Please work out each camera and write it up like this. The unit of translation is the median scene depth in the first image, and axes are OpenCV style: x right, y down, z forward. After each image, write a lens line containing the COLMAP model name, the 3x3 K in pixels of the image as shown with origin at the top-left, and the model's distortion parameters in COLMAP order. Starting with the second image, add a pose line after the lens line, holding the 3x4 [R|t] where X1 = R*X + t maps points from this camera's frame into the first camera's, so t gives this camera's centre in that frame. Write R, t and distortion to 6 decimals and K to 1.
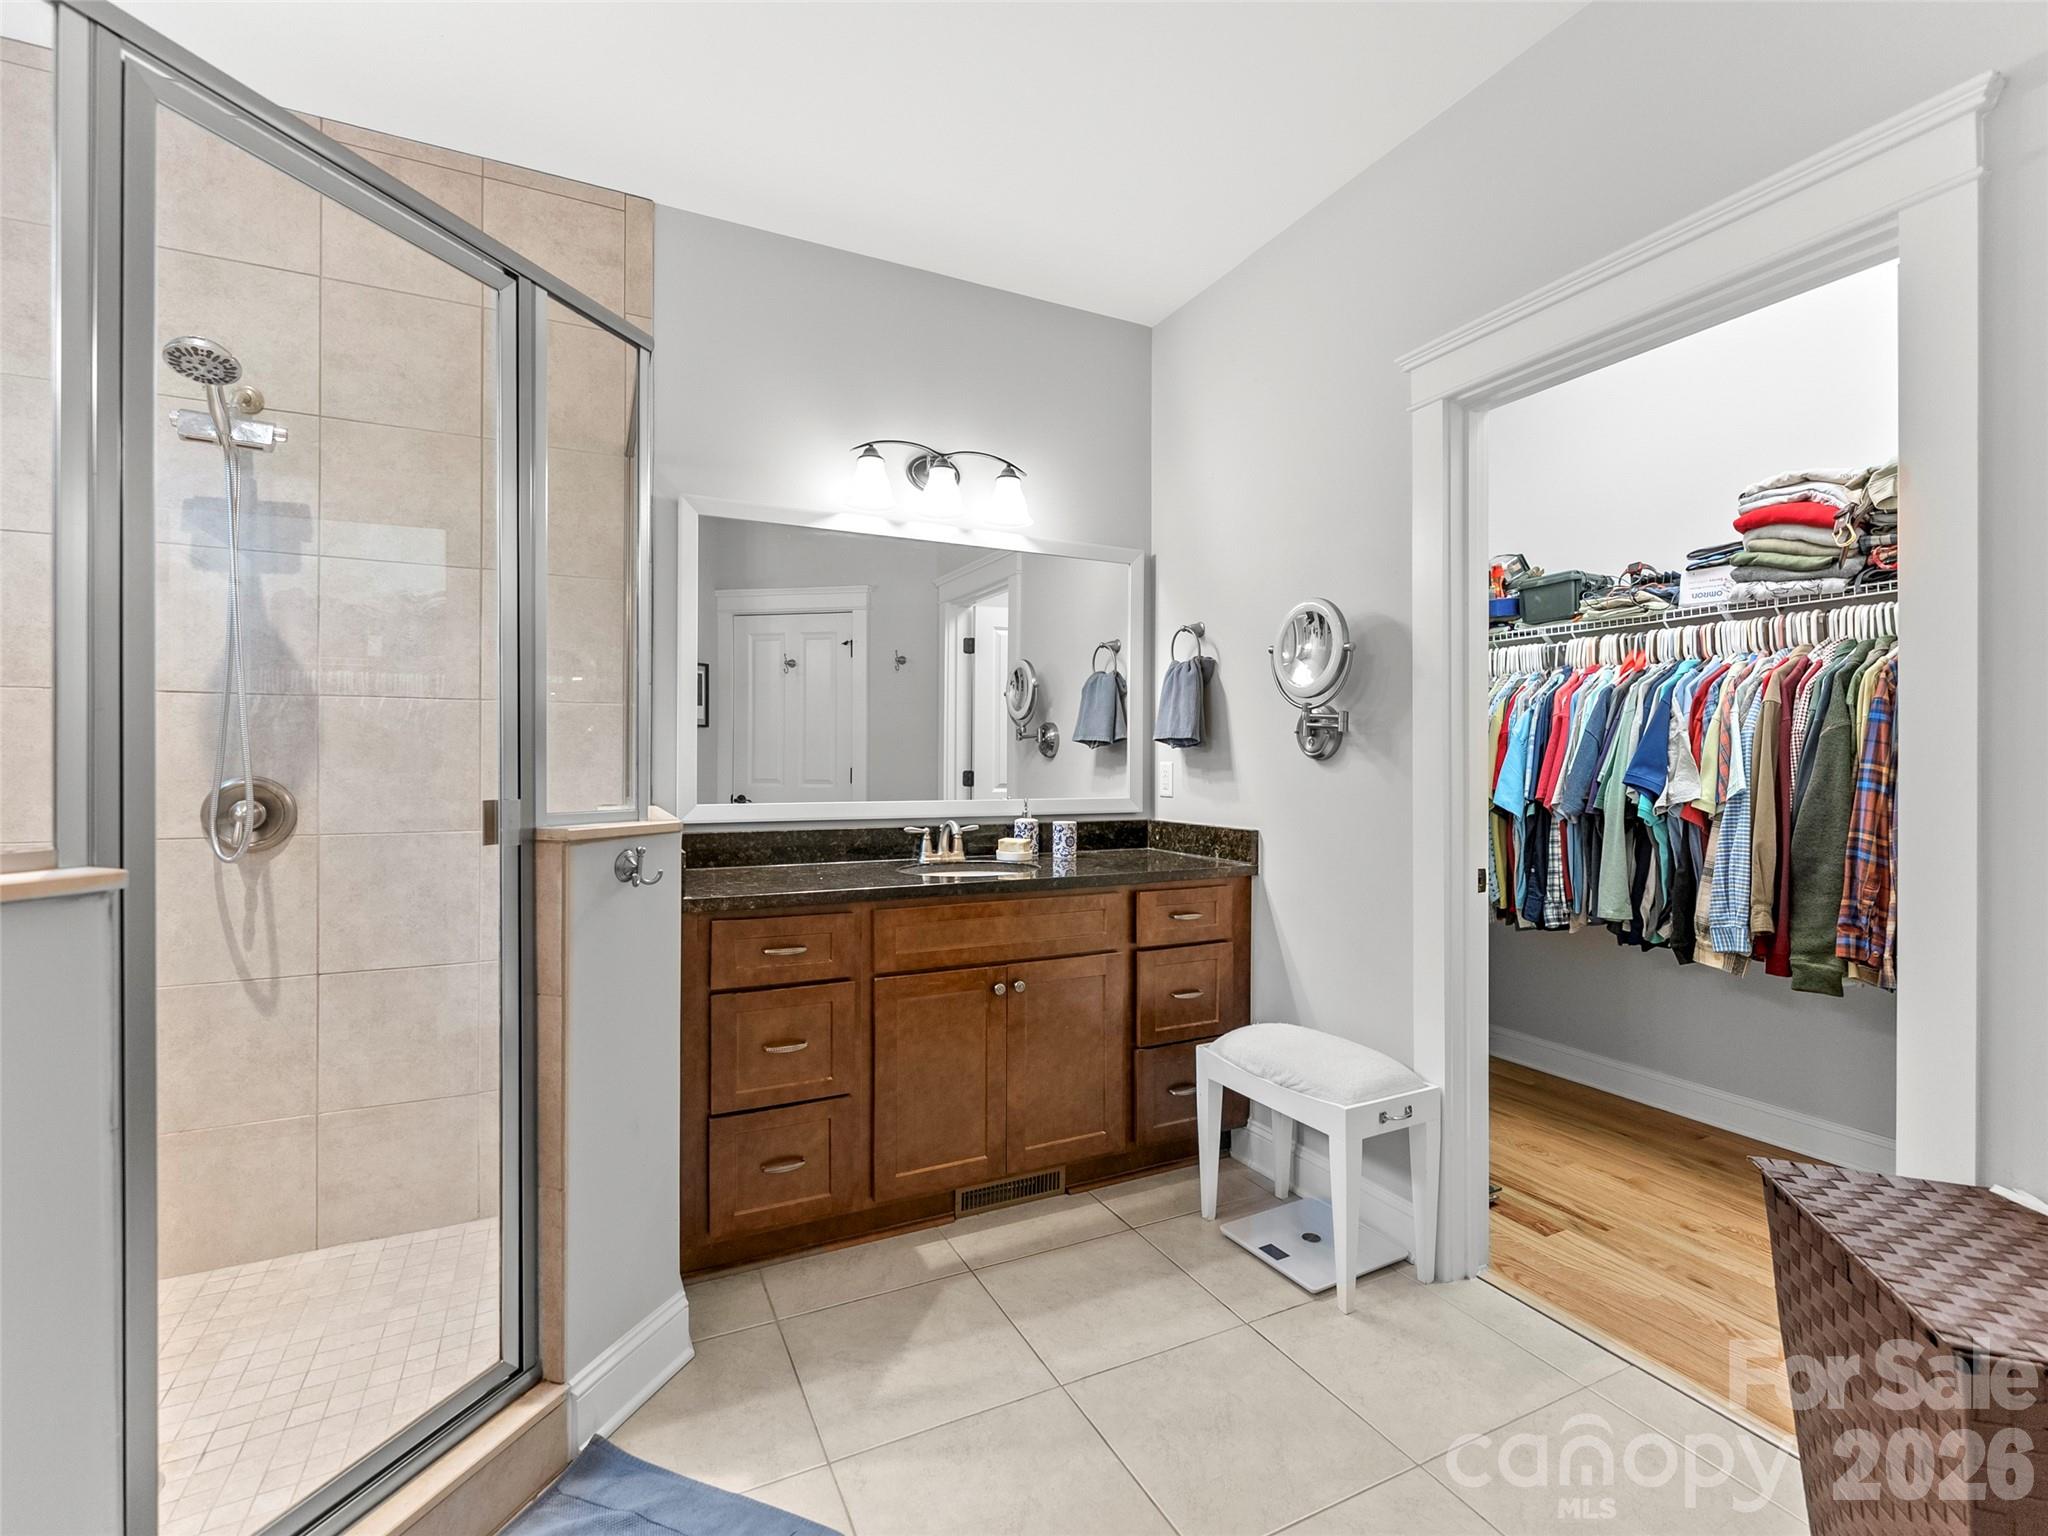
lens RADIAL K [[932.3, 0, 1033.8], [0, 932.3, 759.1], [0, 0, 1]] dist [-0.000530, -0.000722]
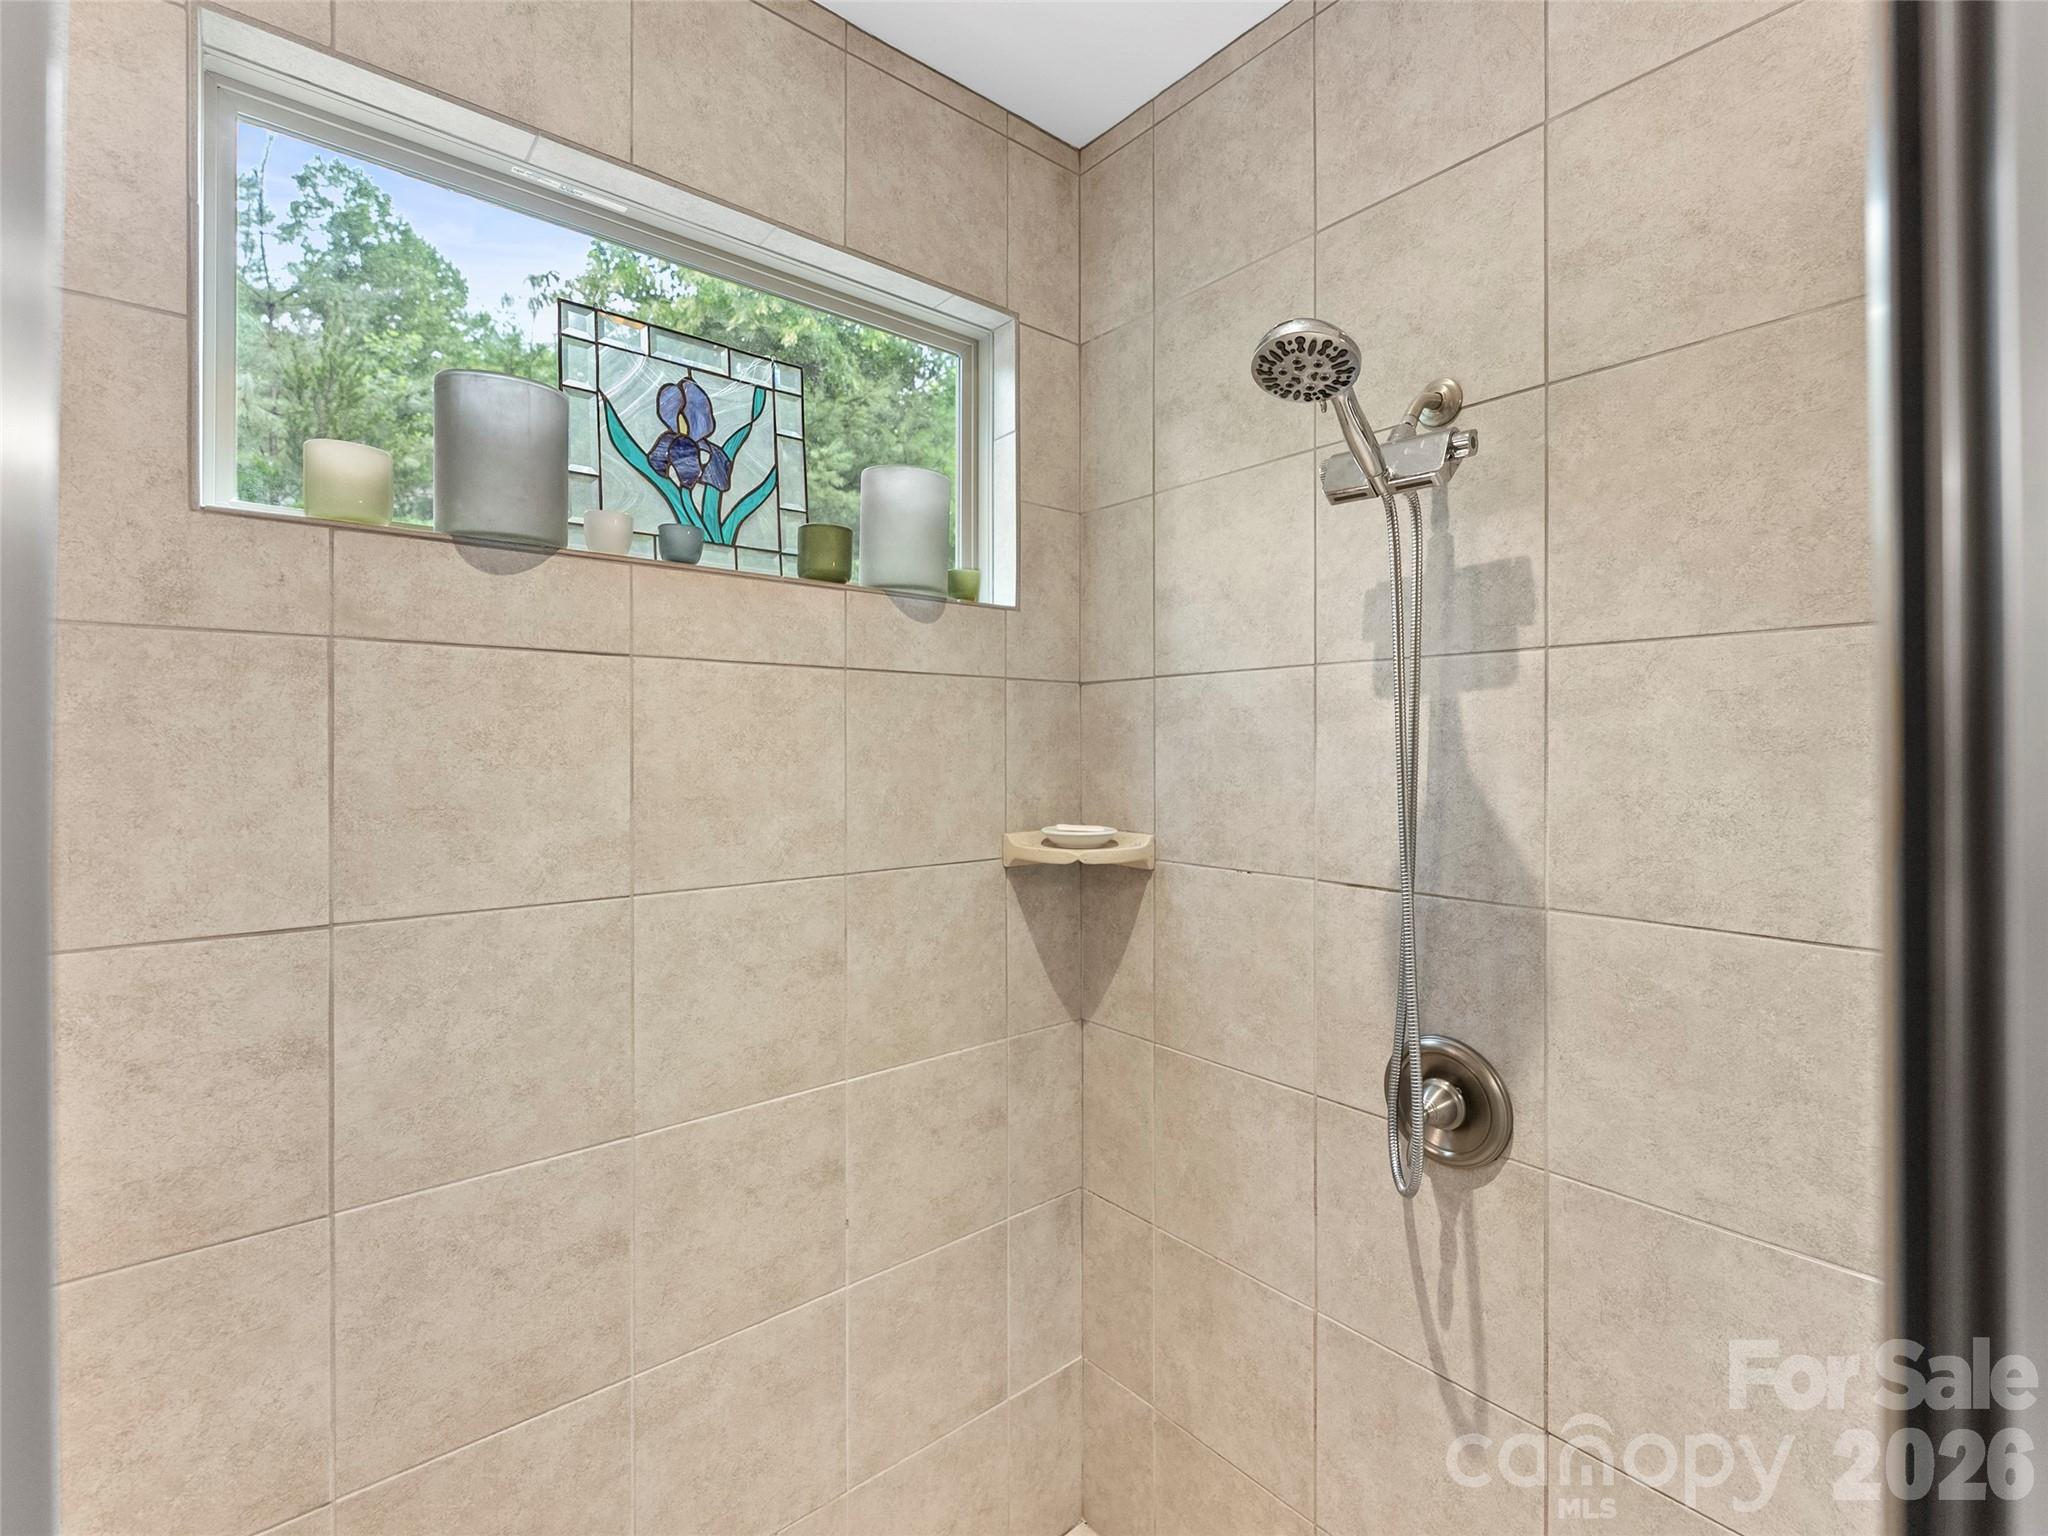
lens RADIAL K [[932.3, 0, 1019.6], [0, 932.3, 752.9], [0, 0, 1]] dist [-0.000530, -0.000722]
pose [[0.239959, 0.001709, -0.970782, -0.318752], [0.005183, 0.999982, 0.003042, -0.159753], [0.970769, -0.005761, 0.239946, 0.573734]]
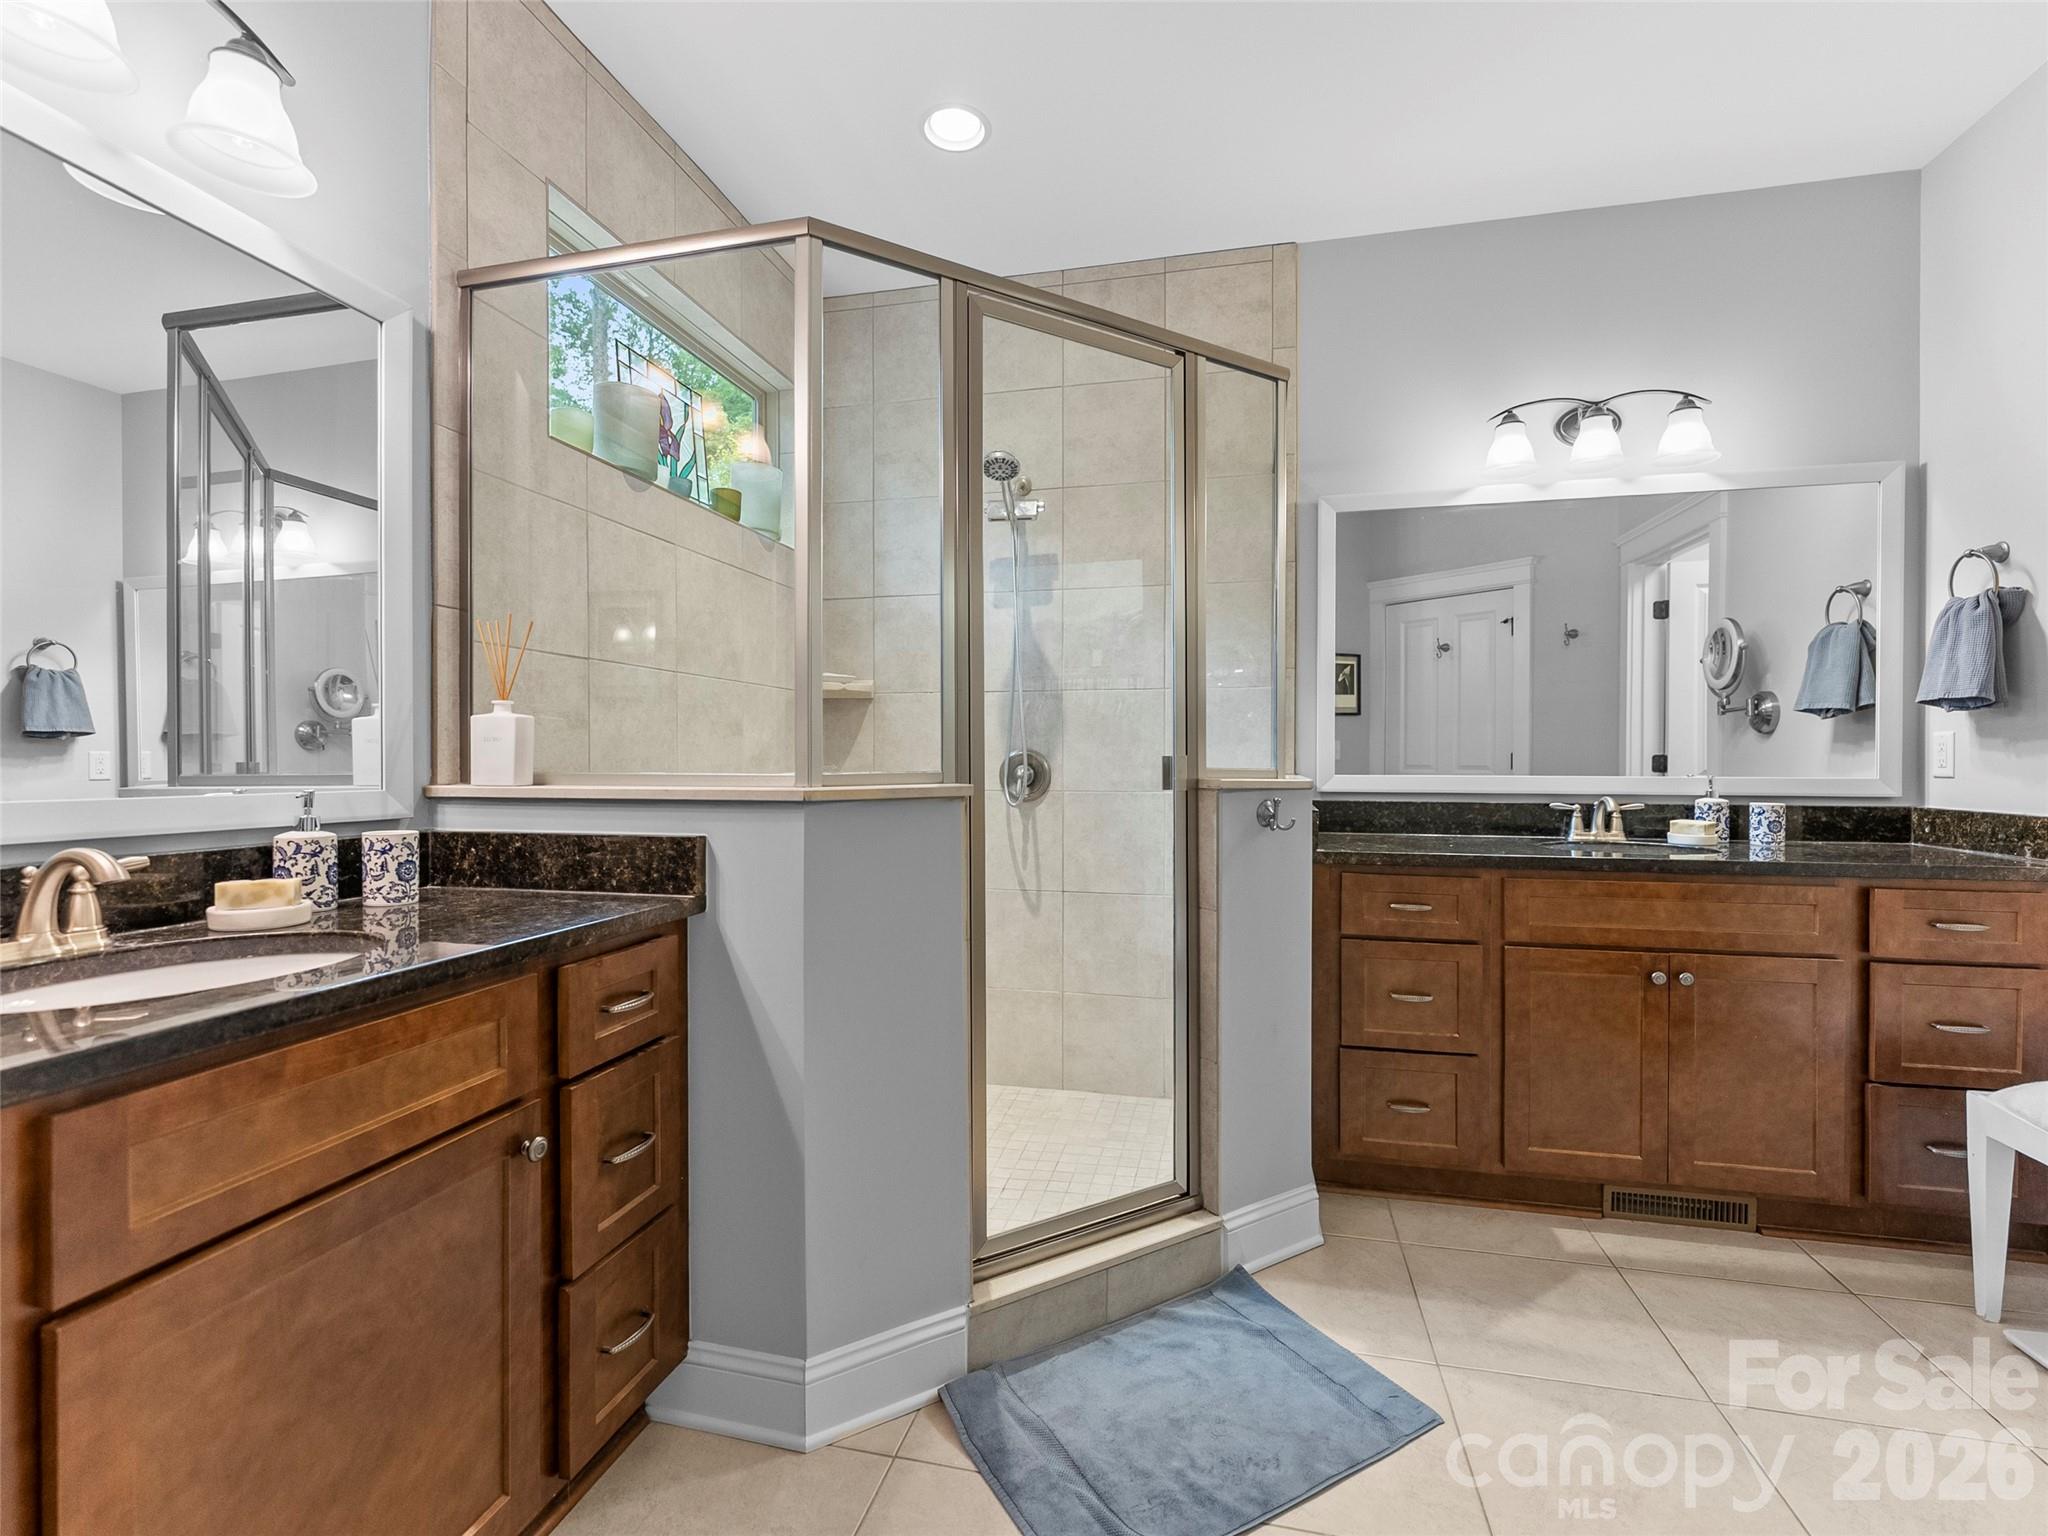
lens RADIAL K [[932.3, 0, 1022.0], [0, 932.3, 761.3], [0, 0, 1]] dist [-0.000530, -0.000722]
pose [[0.766472, 0.000648, -0.642277, 0.074118], [0.002754, 0.999987, 0.004296, 0.030535], [0.642271, -0.005062, 0.766461, -0.099415]]
